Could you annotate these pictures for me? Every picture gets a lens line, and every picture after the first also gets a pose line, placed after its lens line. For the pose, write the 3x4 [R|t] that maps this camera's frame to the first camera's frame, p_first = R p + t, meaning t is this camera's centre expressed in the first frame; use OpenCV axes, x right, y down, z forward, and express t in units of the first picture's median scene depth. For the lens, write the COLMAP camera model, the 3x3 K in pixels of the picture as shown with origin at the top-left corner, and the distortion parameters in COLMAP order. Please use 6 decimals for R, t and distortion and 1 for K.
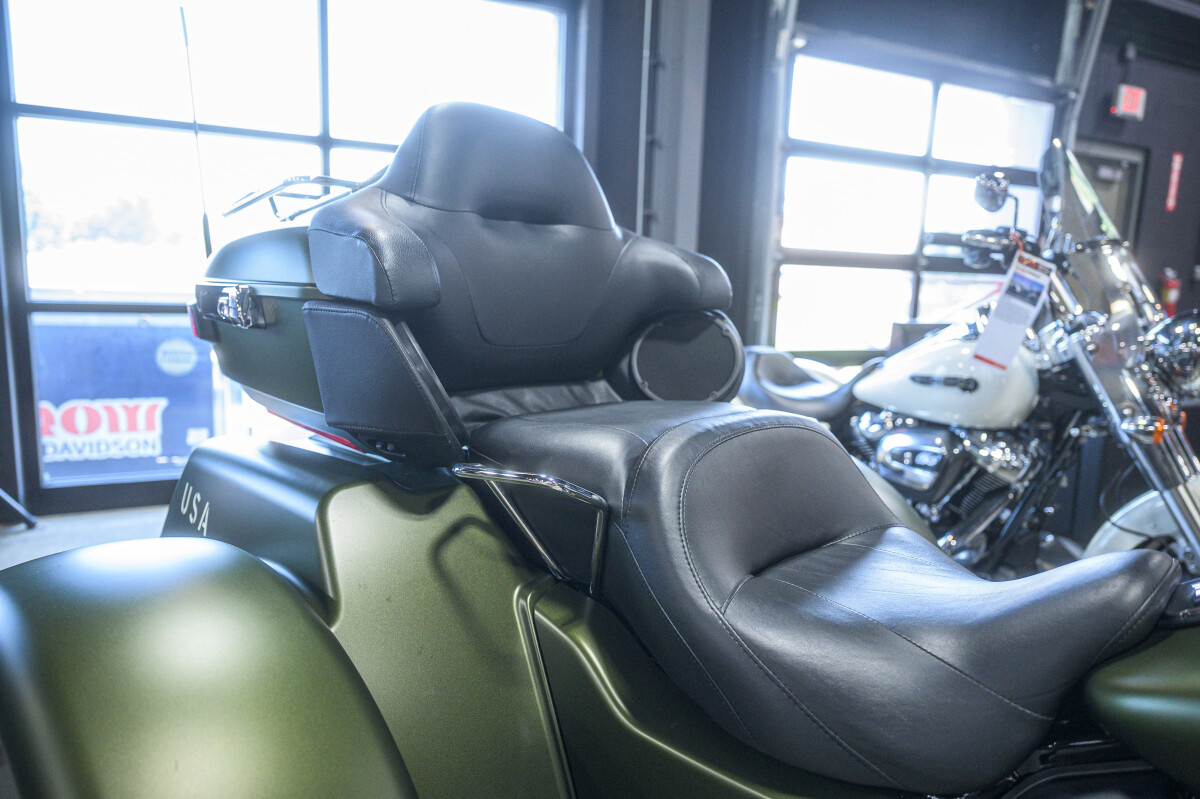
lens RADIAL K [[805.9, 0, 600.0], [0, 805.9, 399.5], [0, 0, 1]] dist [0.005123, 0.001325]
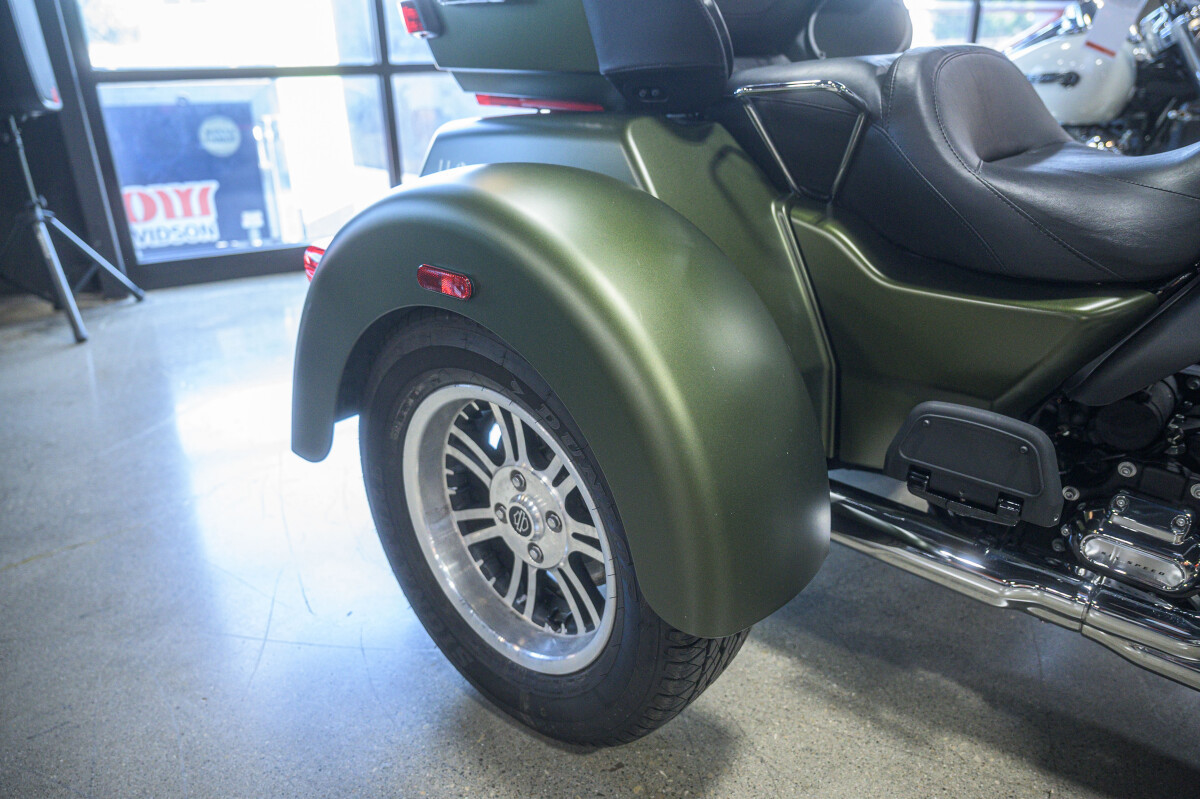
lens RADIAL K [[850.3, 0, 600.0], [0, 850.3, 399.5], [0, 0, 1]] dist [0.000350, -0.001492]
pose [[0.998052, -0.062342, 0.002377, -0.172119], [0.060173, 0.971991, 0.227183, 0.096310], [-0.016474, -0.226597, 0.973849, -0.146023]]
